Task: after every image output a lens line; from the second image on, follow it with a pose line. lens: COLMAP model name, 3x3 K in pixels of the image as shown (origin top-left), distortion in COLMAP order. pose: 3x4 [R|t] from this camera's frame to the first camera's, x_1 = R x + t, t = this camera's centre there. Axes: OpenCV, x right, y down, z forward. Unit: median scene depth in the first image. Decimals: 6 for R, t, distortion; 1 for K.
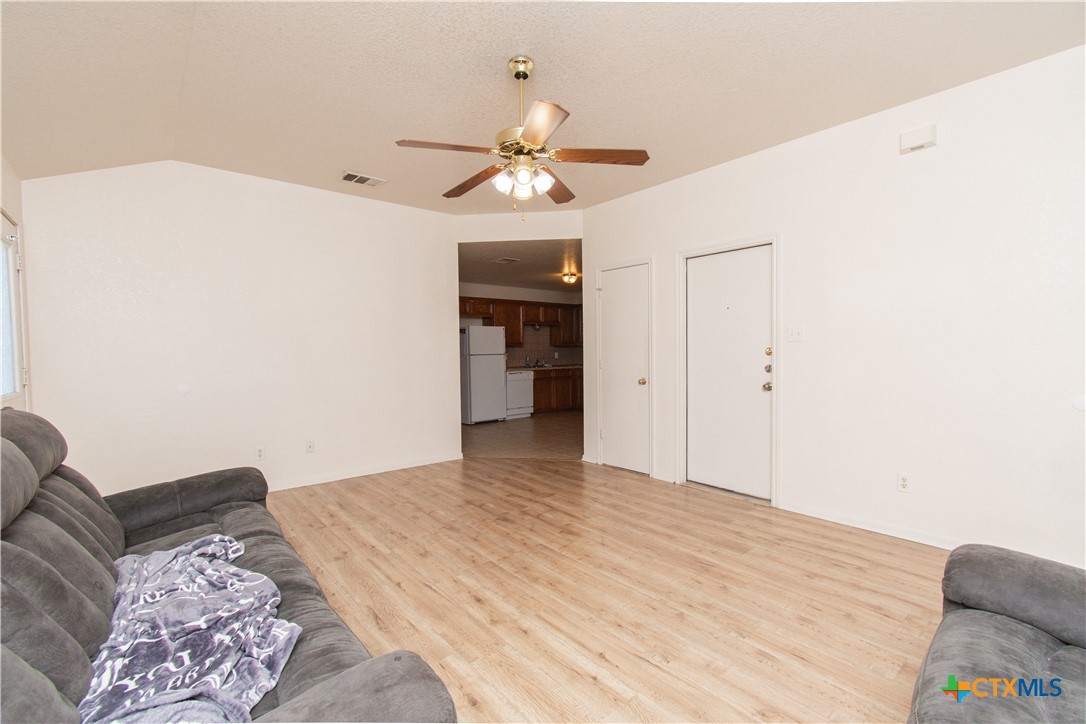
lens RADIAL K [[476.6, 0, 537.8], [0, 476.6, 363.0], [0, 0, 1]] dist [-0.000241, -0.000032]
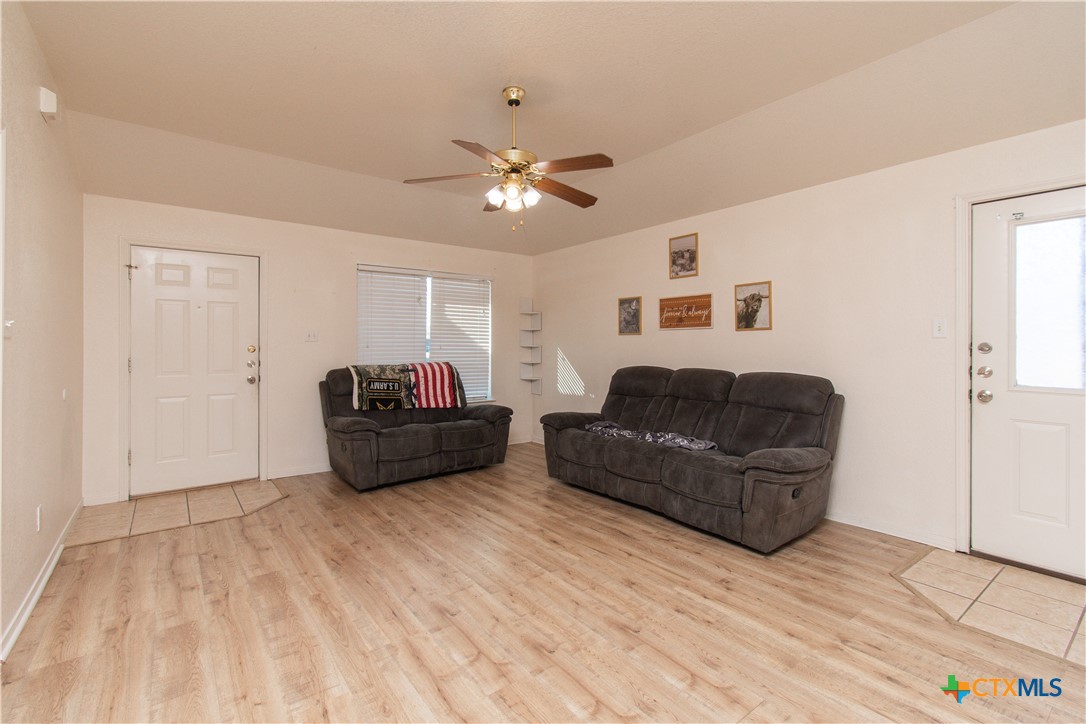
lens RADIAL K [[492.2, 0, 543.3], [0, 492.2, 339.1], [0, 0, 1]] dist [0.001899, 0.000003]
pose [[-0.999514, 0.011463, 0.028978, -0.109868], [0.011907, 0.999814, 0.015196, -0.052631], [-0.028799, 0.015533, -0.999465, 1.830365]]
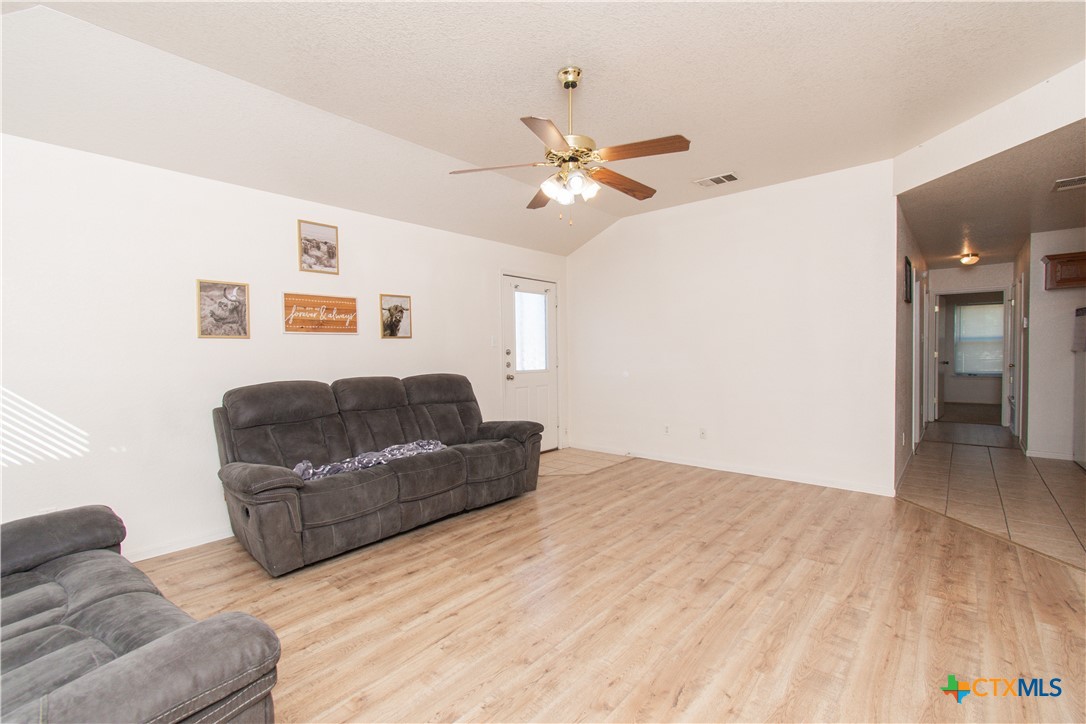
lens RADIAL K [[476.6, 0, 537.8], [0, 476.6, 363.0], [0, 0, 1]] dist [-0.000241, -0.000032]
pose [[0.164281, 0.034772, -0.985801, 0.836455], [-0.017102, 0.999329, 0.032400, -0.029136], [0.986265, 0.011536, 0.164765, 0.645313]]
